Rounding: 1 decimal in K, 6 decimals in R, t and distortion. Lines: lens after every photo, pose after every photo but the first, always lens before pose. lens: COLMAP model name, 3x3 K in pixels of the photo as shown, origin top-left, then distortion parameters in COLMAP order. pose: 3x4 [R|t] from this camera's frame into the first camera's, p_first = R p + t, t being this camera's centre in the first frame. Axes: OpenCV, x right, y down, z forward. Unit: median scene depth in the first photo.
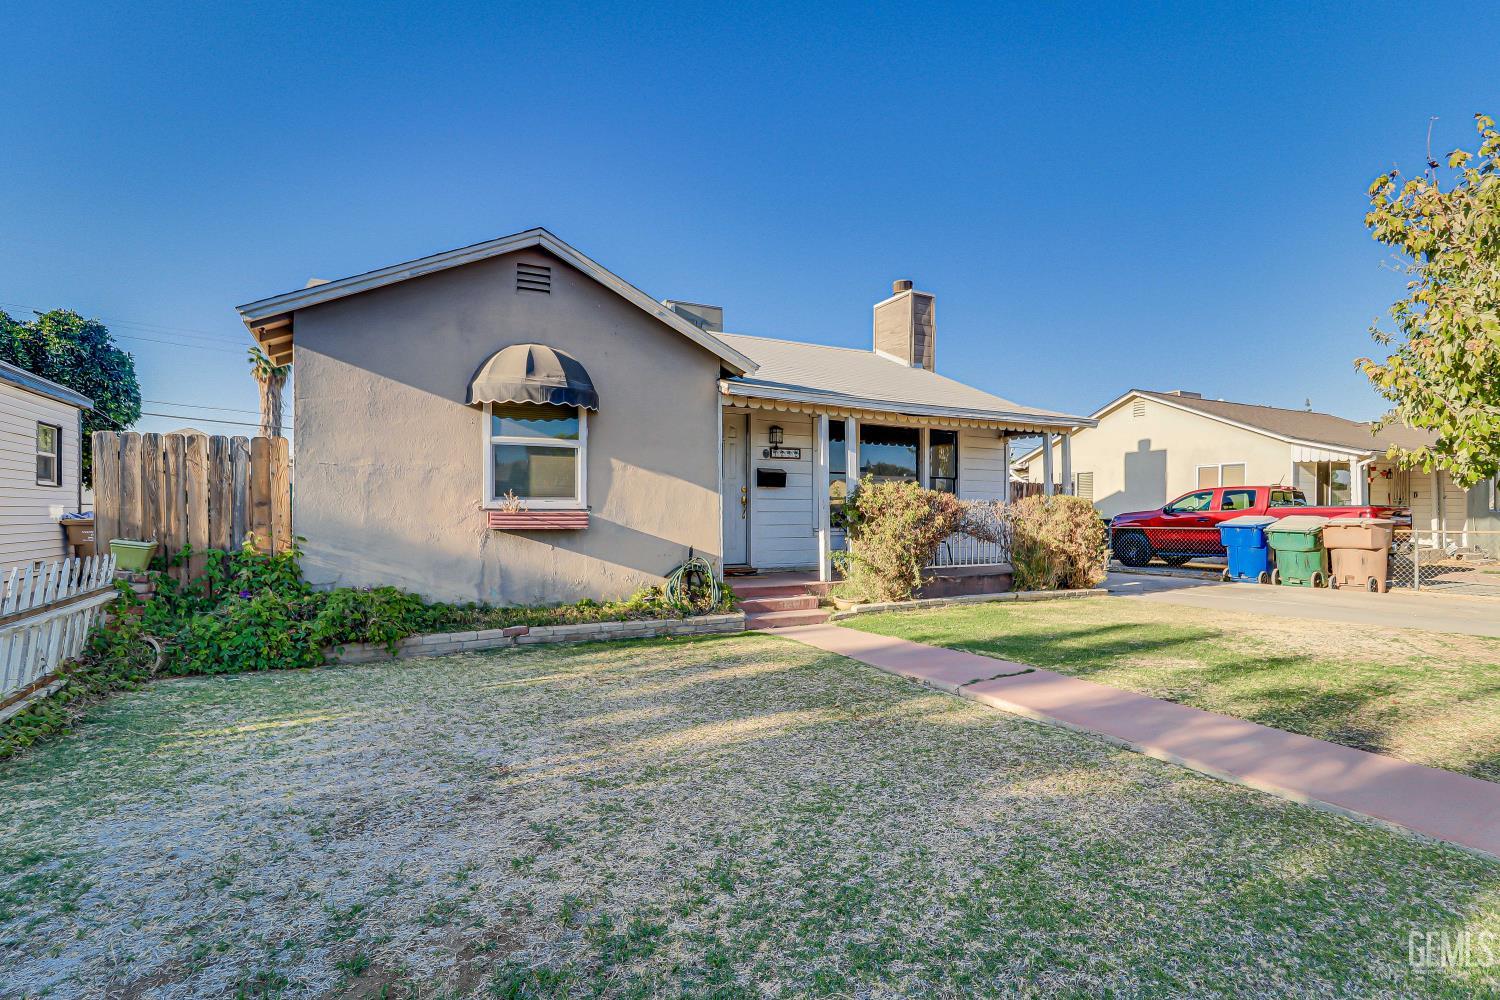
lens RADIAL K [[708.8, 0, 750.0], [0, 708.8, 500.0], [0, 0, 1]] dist [-0.018537, -0.000454]
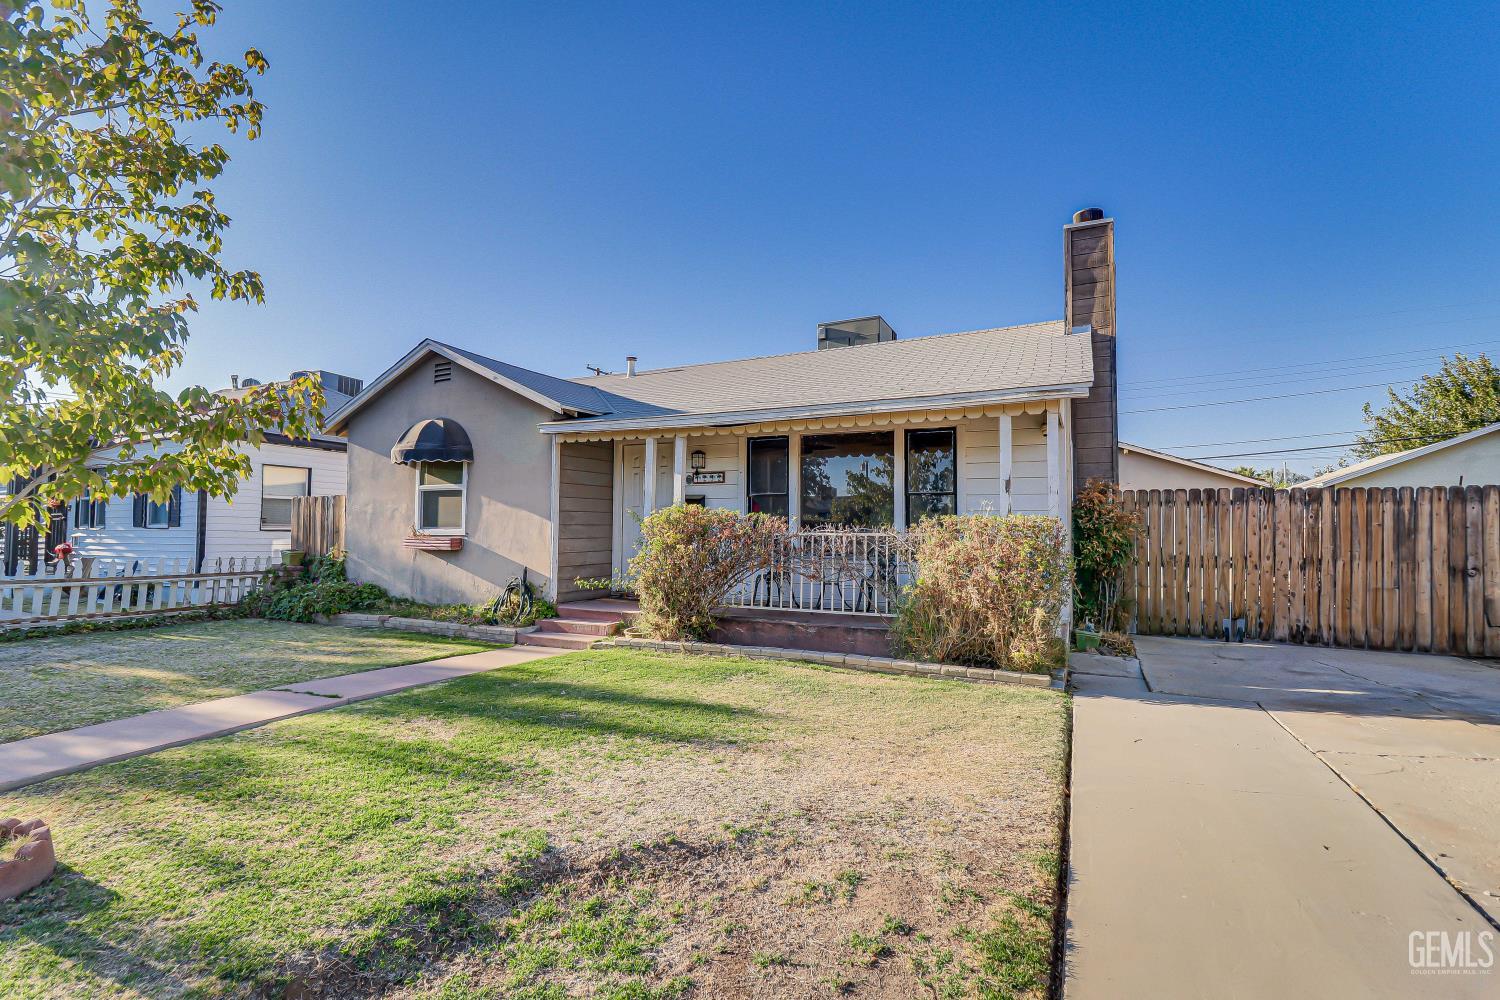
lens RADIAL K [[708.8, 0, 750.0], [0, 708.8, 500.0], [0, 0, 1]] dist [-0.018537, -0.000454]
pose [[0.591294, -0.038533, -0.805535, 1.065208], [0.008969, 0.999110, -0.041210, 0.005430], [0.806407, 0.017142, 0.591113, 0.597327]]
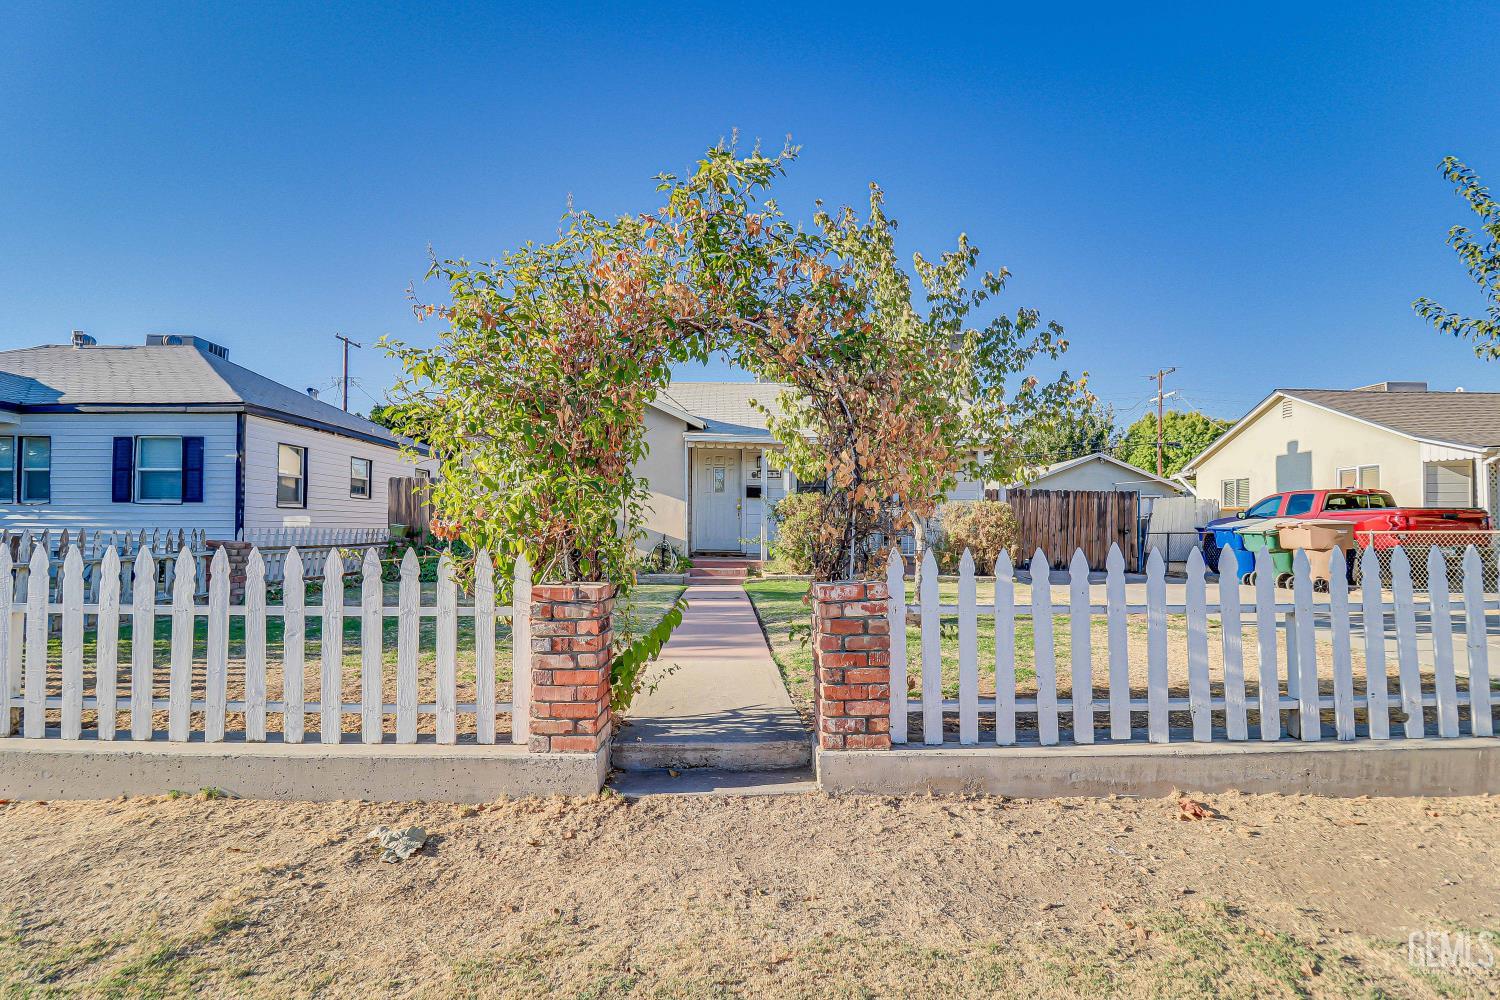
lens RADIAL K [[738.1, 0, 751.9], [0, 738.1, 477.0], [0, 0, 1]] dist [-0.032205, -0.000204]
pose [[0.893475, -0.027297, -0.448282, 0.864214], [0.003766, 0.998572, -0.053298, 0.024407], [0.449096, 0.045932, 0.892302, -0.447412]]
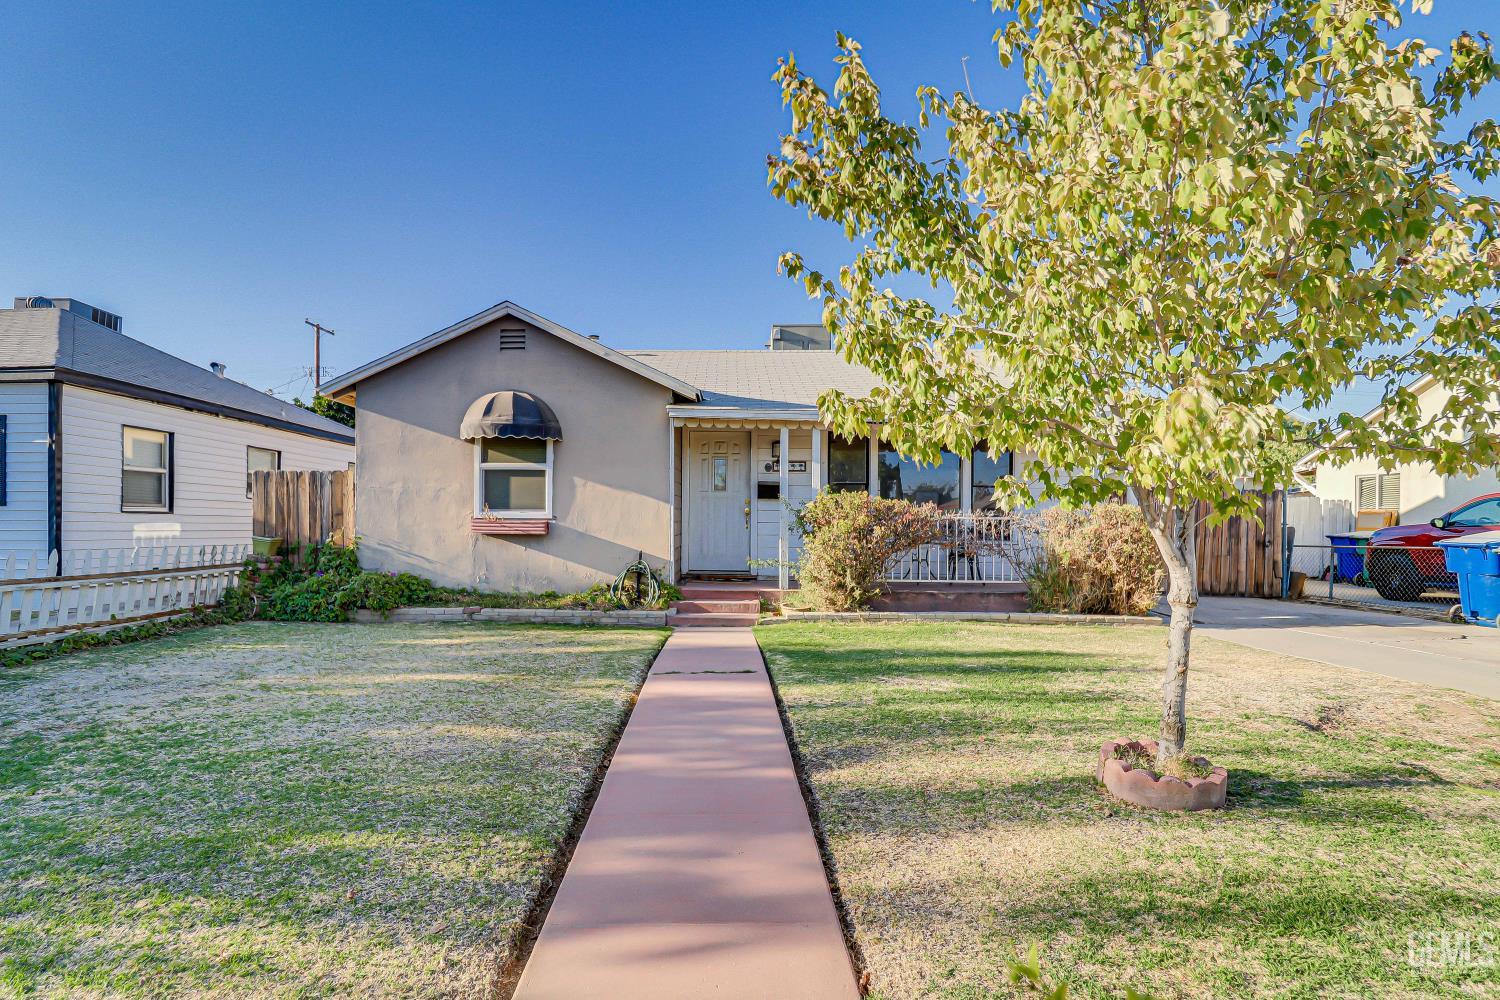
lens RADIAL K [[720.5, 0, 730.5], [0, 720.5, 508.1], [0, 0, 1]] dist [-0.015875, -0.000090]
pose [[0.877017, -0.007059, -0.480408, 0.601844], [0.003158, 0.999955, -0.008928, 0.006178], [0.480449, 0.006313, 0.877000, 0.038198]]
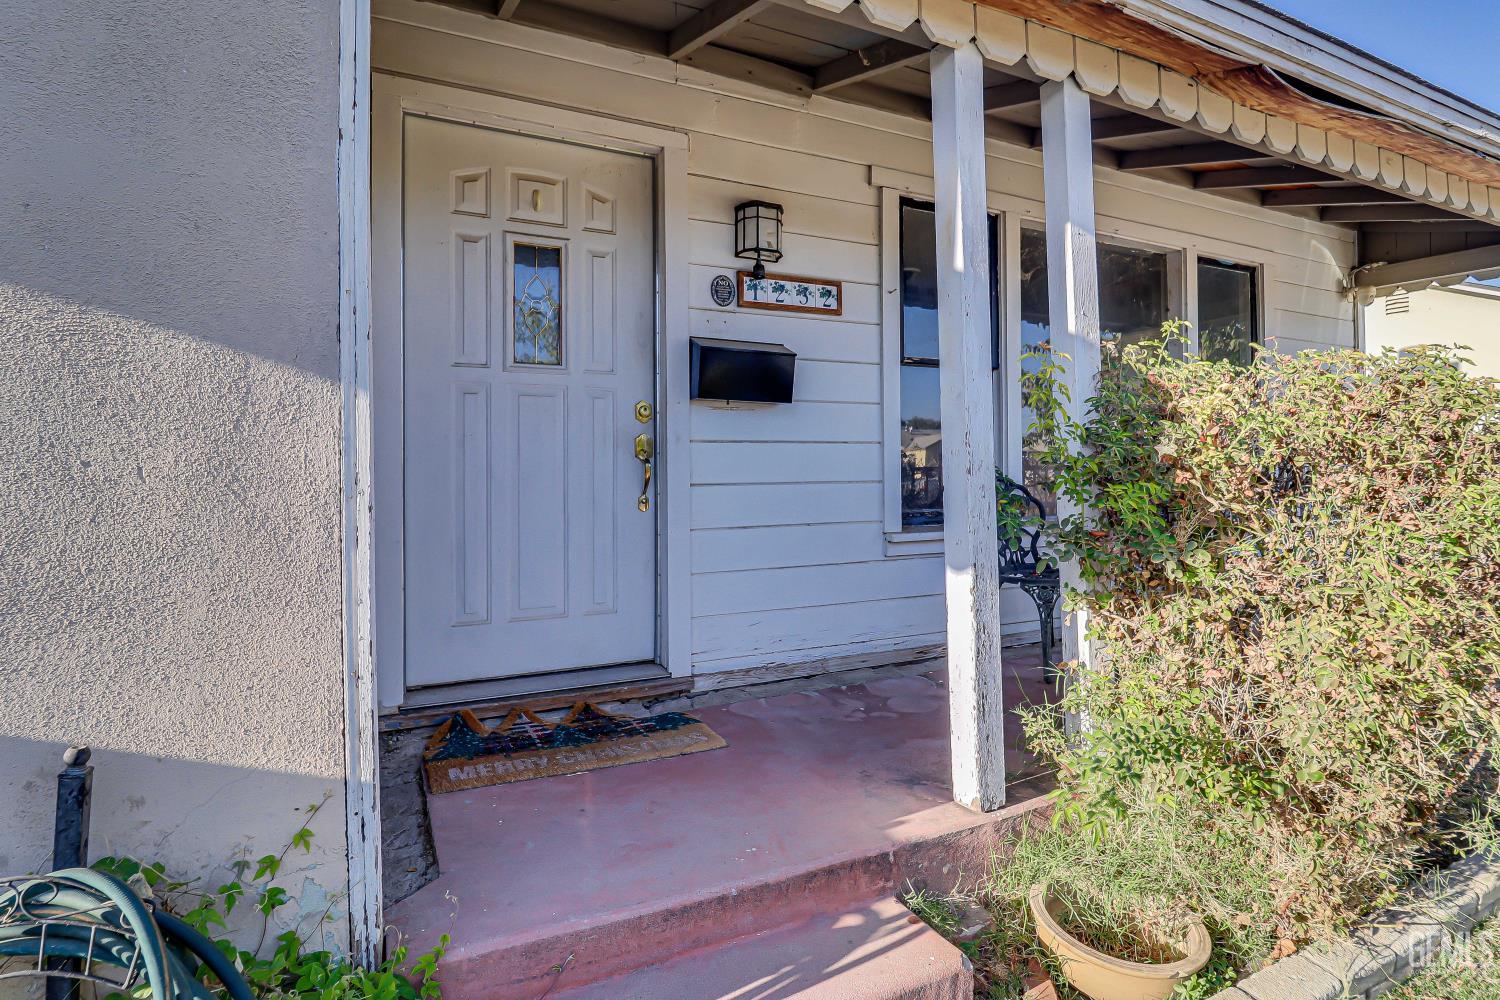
lens RADIAL K [[738.1, 0, 751.9], [0, 738.1, 477.0], [0, 0, 1]] dist [-0.032205, -0.000204]
pose [[0.999755, -0.019308, -0.010828, 0.044367], [0.019412, 0.999766, 0.009549, 0.010102], [0.010641, -0.009757, 0.999896, 0.859251]]
